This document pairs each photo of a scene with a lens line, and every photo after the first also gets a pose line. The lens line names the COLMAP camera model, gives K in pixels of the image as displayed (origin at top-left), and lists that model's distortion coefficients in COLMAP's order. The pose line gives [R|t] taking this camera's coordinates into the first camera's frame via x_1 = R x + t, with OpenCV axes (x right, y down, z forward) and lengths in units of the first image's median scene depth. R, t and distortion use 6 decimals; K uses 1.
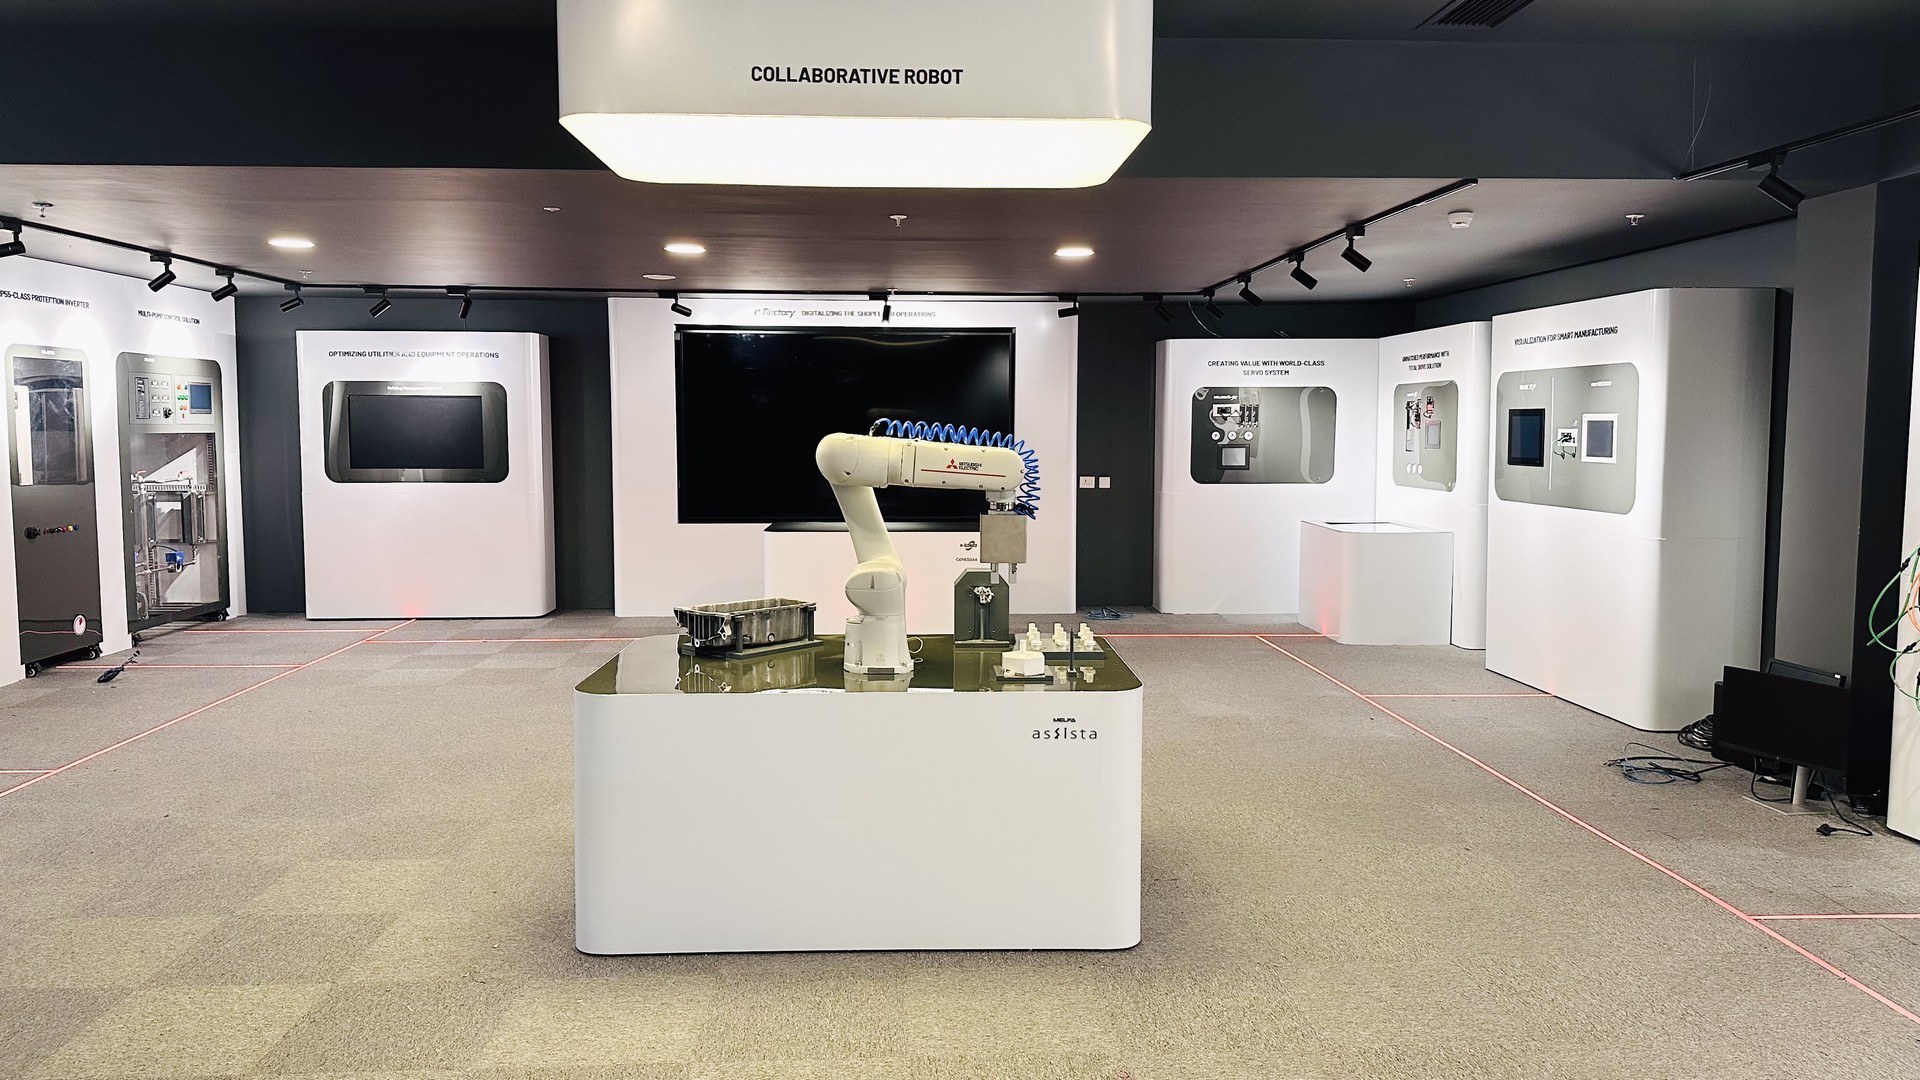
lens RADIAL K [[1343.1, 0, 960.0], [0, 1343.1, 540.0], [0, 0, 1]] dist [0.130830, -0.233369]
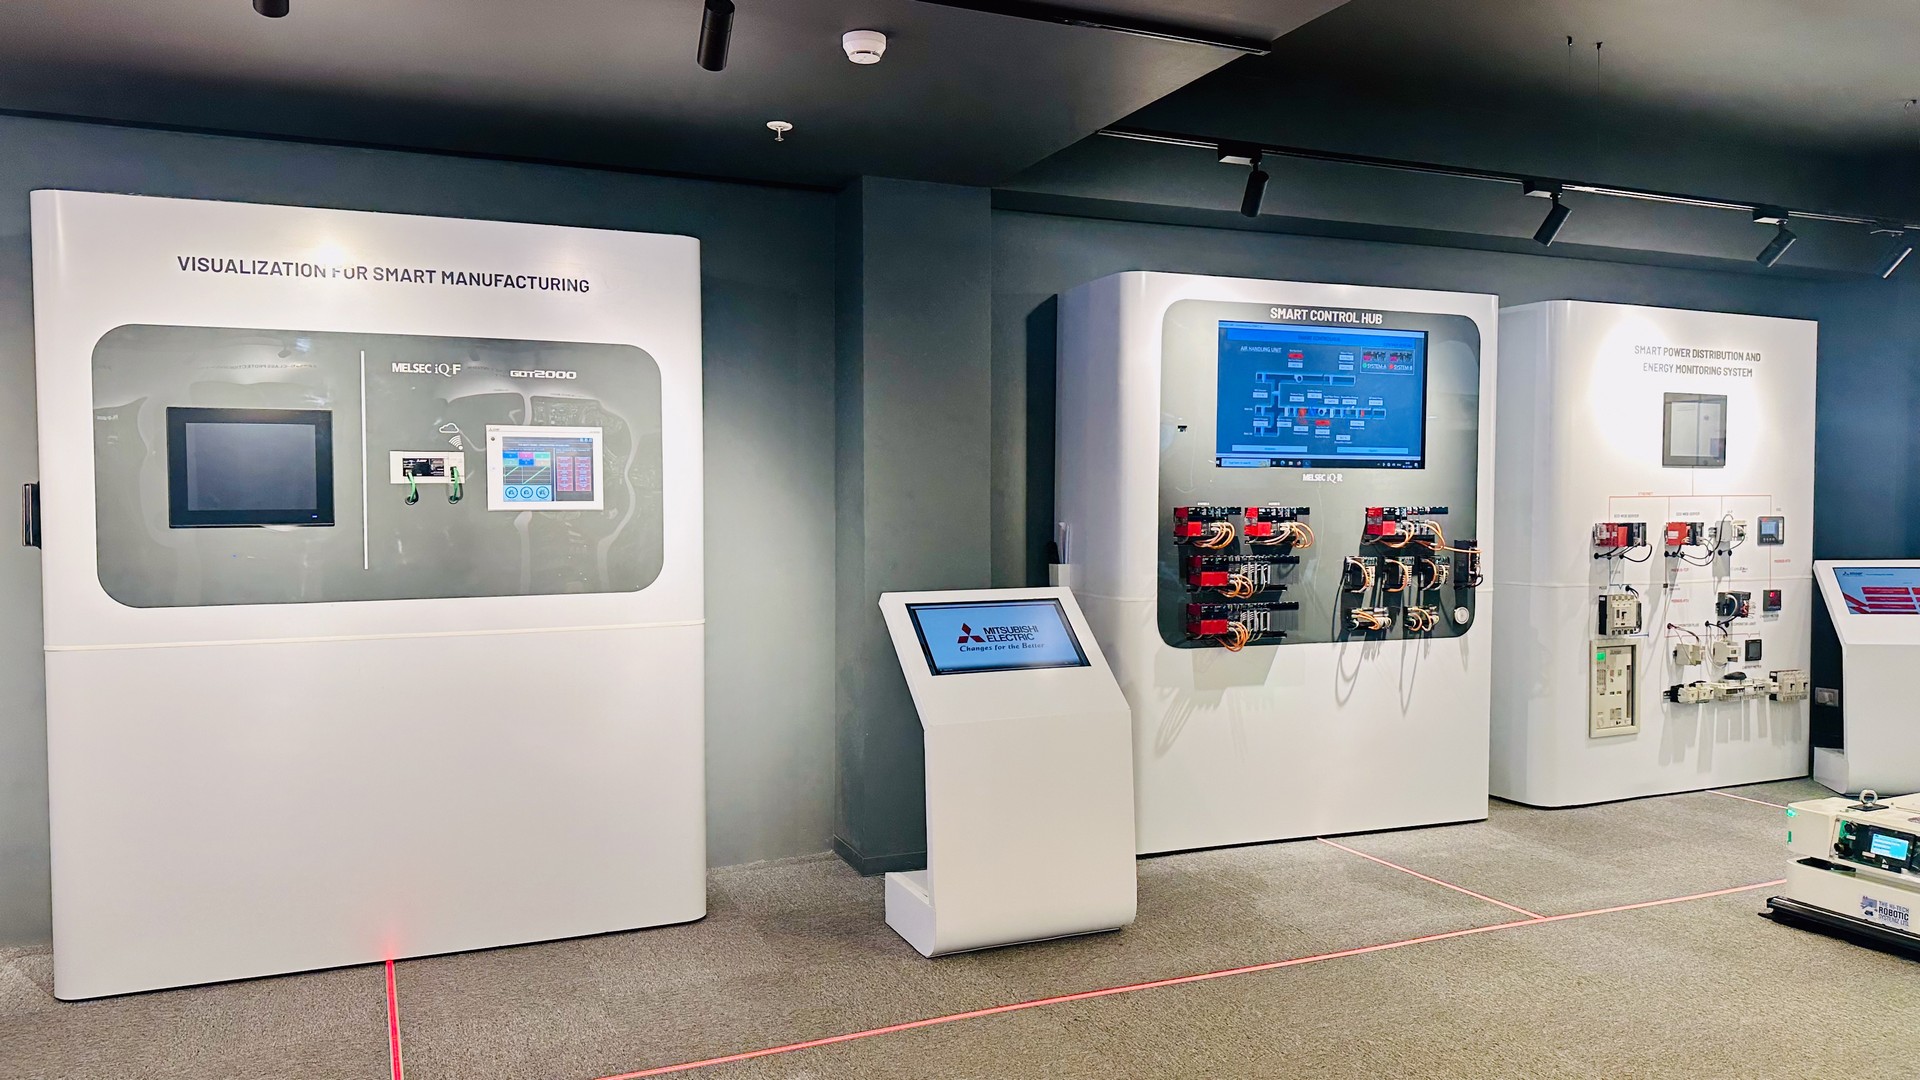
lens RADIAL K [[1343.1, 0, 960.0], [0, 1343.1, 540.0], [0, 0, 1]] dist [0.130830, -0.233369]
pose [[-0.348460, -0.033436, 0.936727, -0.125418], [0.081883, 0.994457, 0.065957, -0.062541], [-0.933740, 0.099685, -0.343791, 0.955112]]
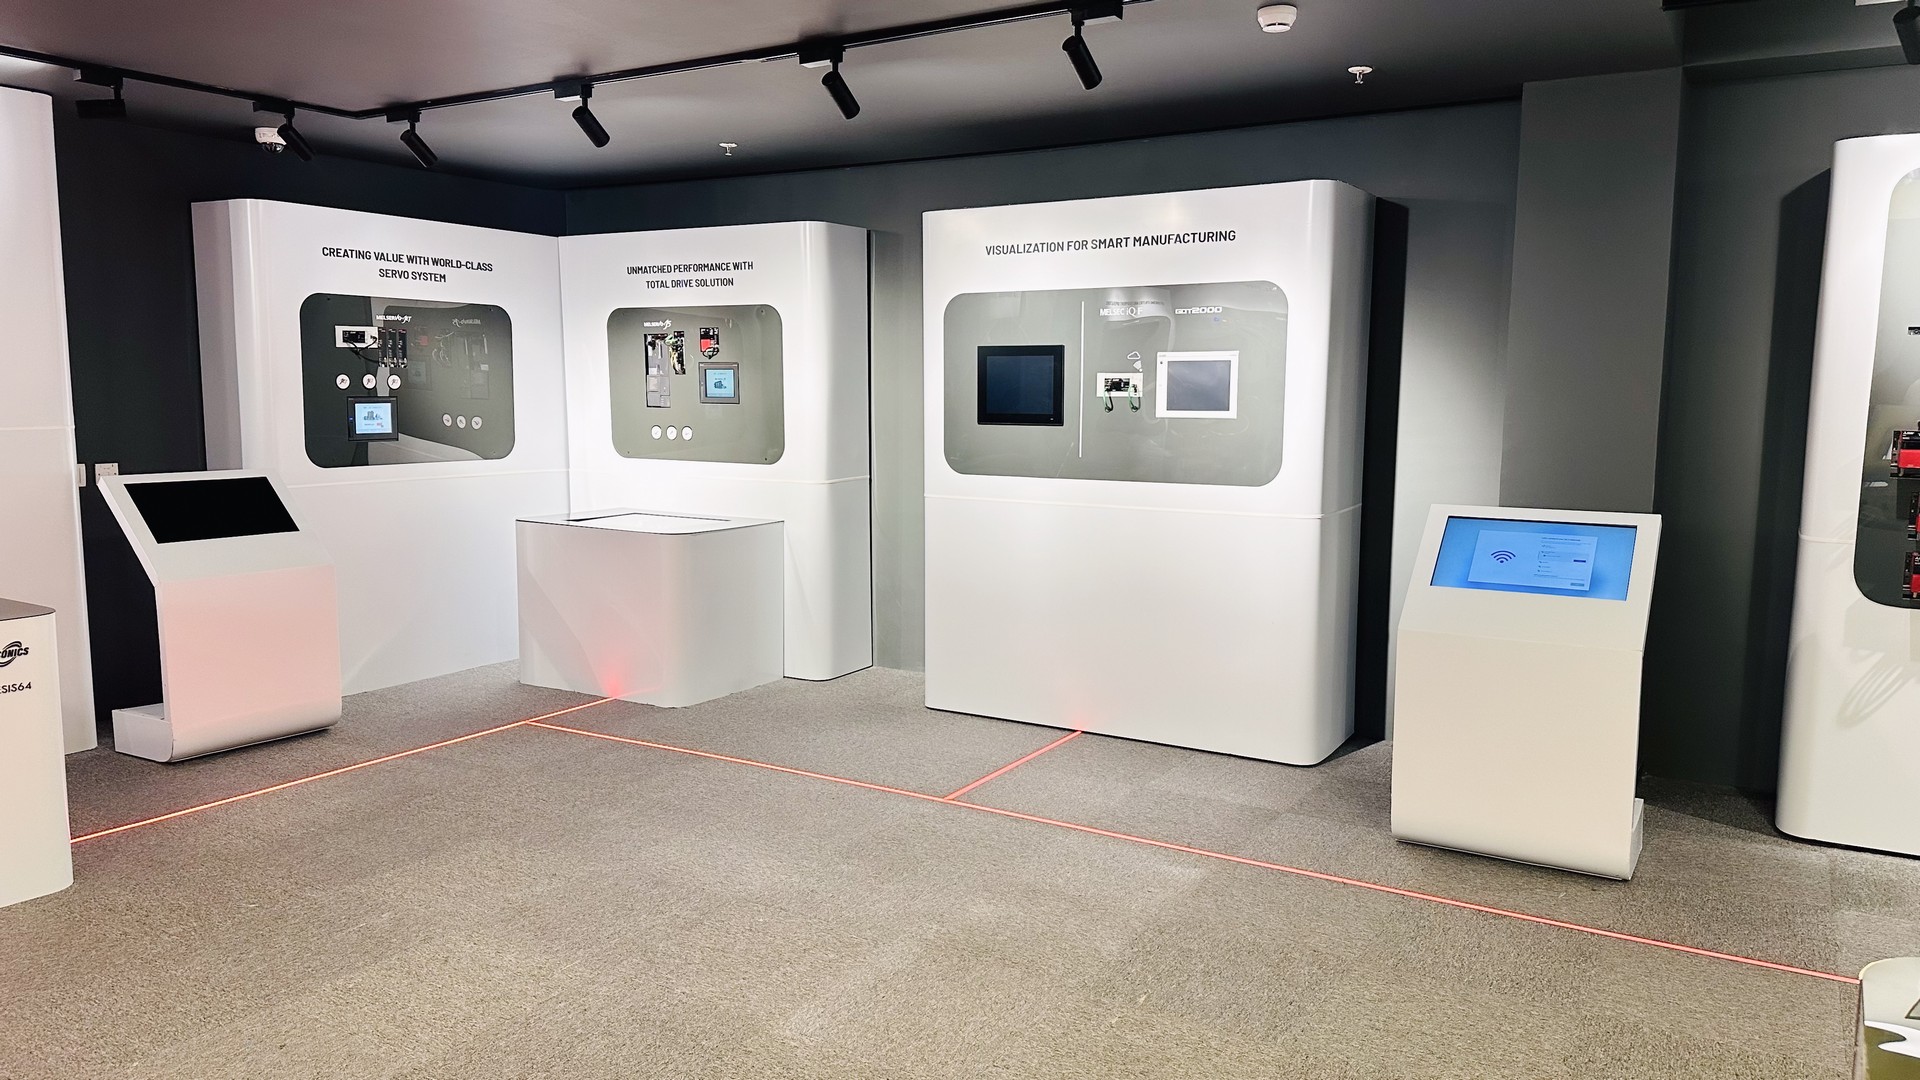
lens RADIAL K [[1343.1, 0, 960.0], [0, 1343.1, 540.0], [0, 0, 1]] dist [0.130830, -0.233369]
pose [[0.557005, -0.093091, 0.825275, -0.198863], [0.066291, 0.995511, 0.067552, -0.045064], [-0.827859, 0.017081, 0.560676, 0.642757]]
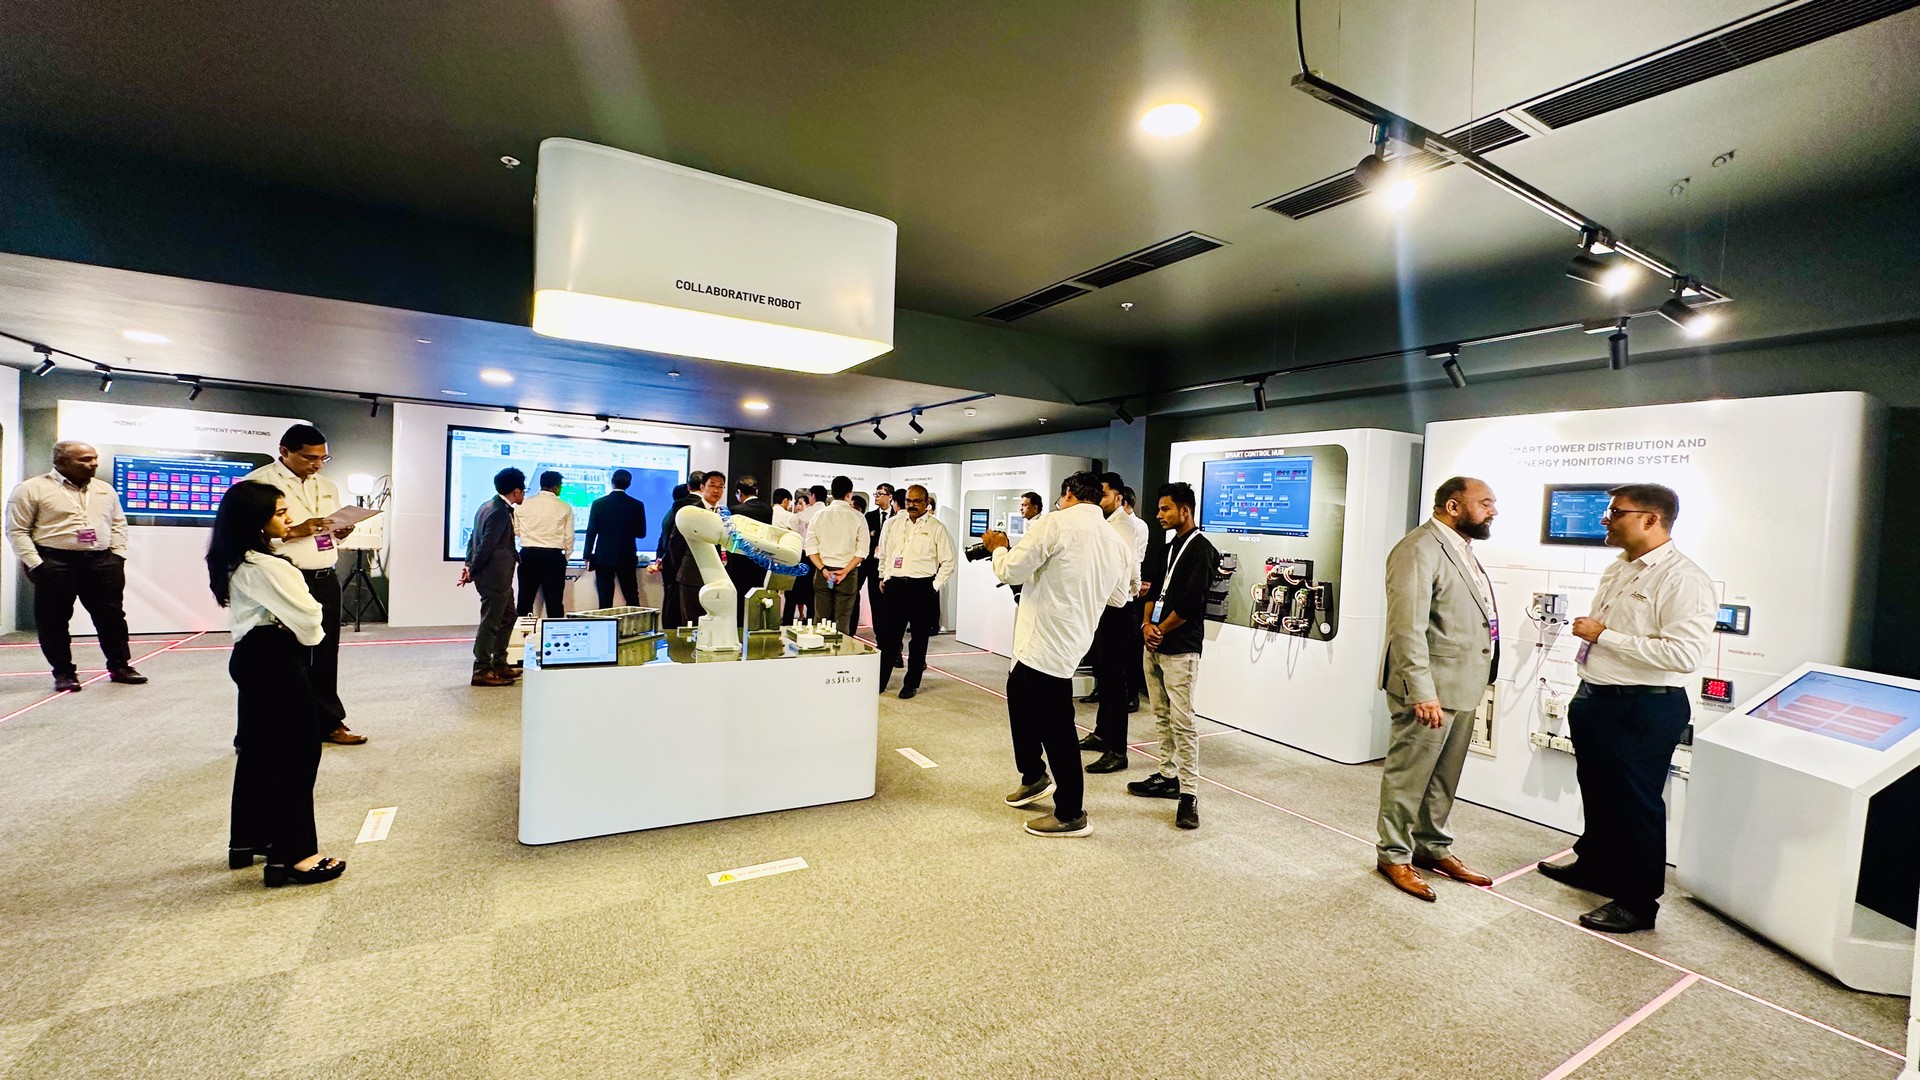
lens RADIAL K [[763.8, 0, 960.0], [0, 763.8, 540.0], [0, 0, 1]] dist [-0.003467, 0.000455]
pose [[0.889567, 0.026740, 0.456022, -0.123877], [-0.005121, 0.998806, -0.048579, 0.004564], [-0.456777, 0.040879, 0.888642, 0.017892]]
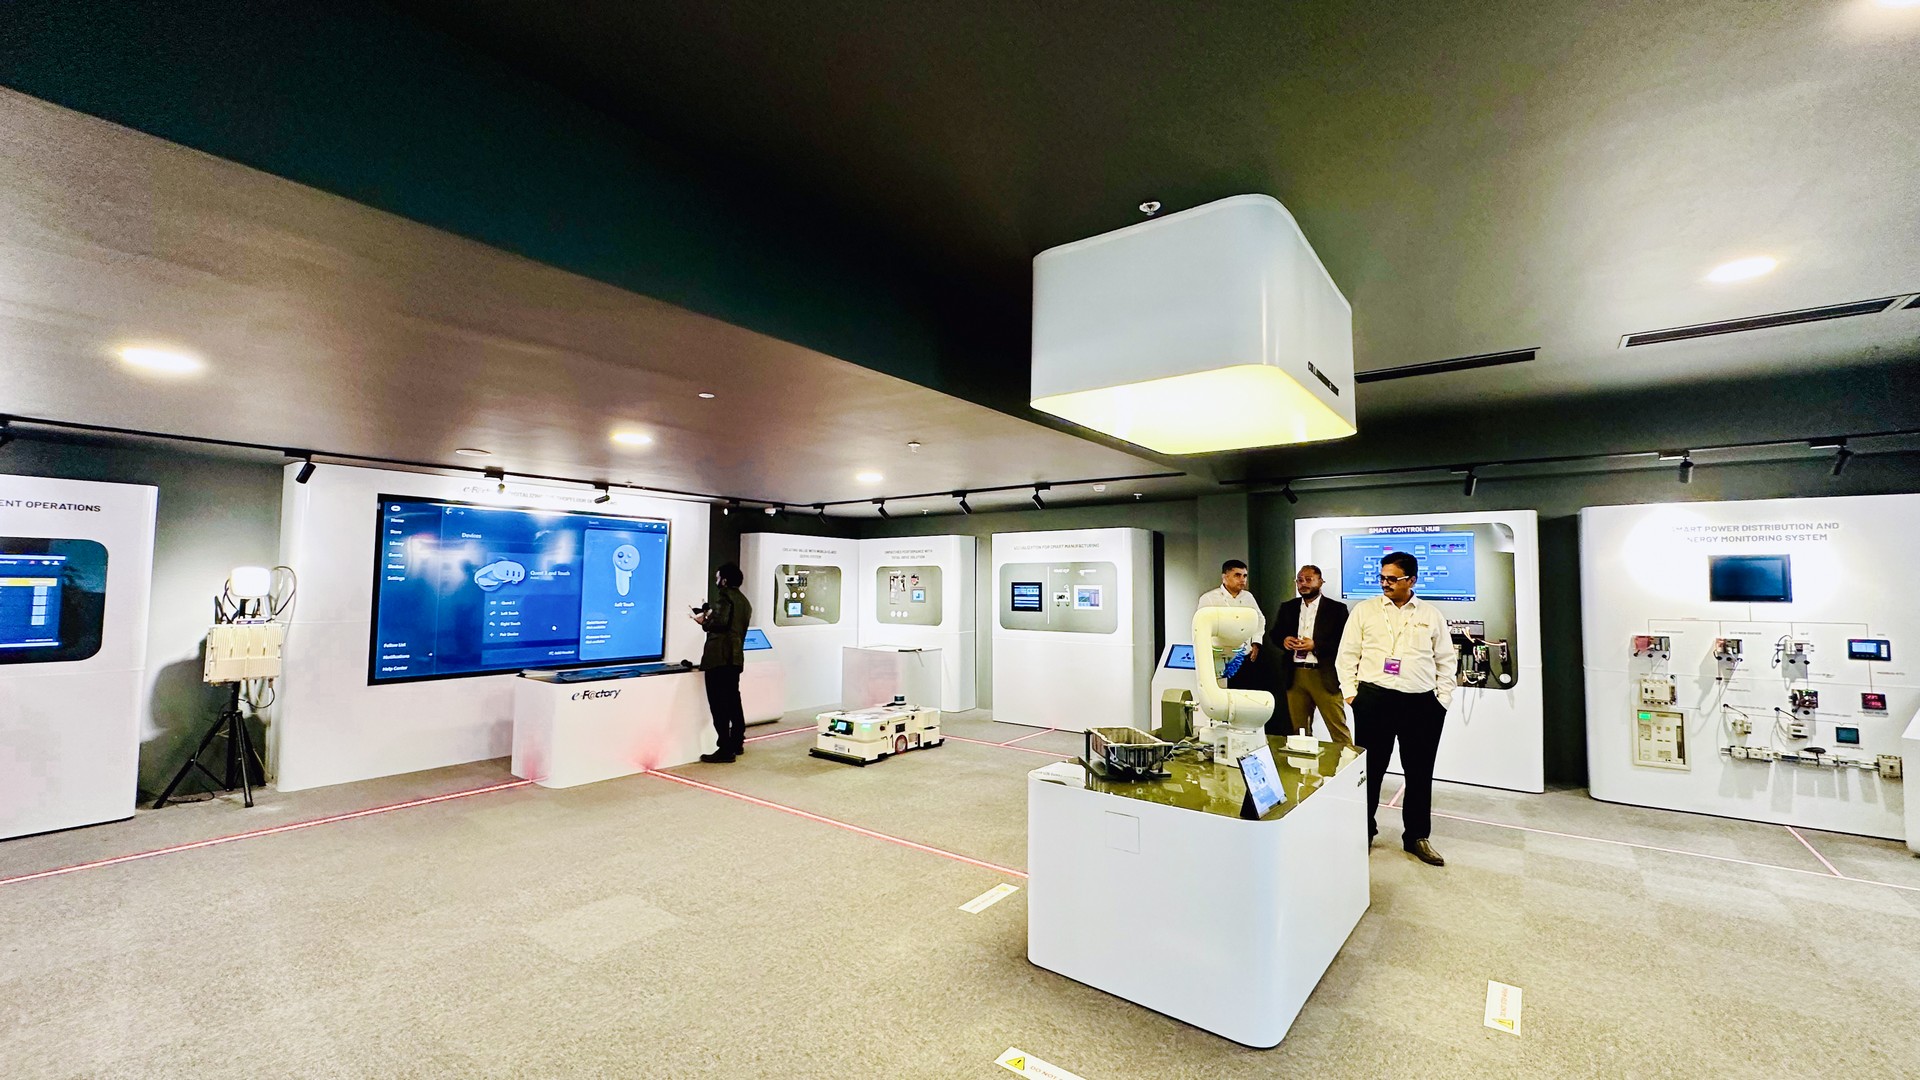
lens RADIAL K [[763.8, 0, 960.0], [0, 763.8, 540.0], [0, 0, 1]] dist [-0.003467, 0.000455]
pose [[0.648142, 0.048356, 0.759983, -0.493240], [0.060374, 0.991578, -0.114581, -0.036988], [-0.759123, 0.120148, 0.639764, 0.369912]]
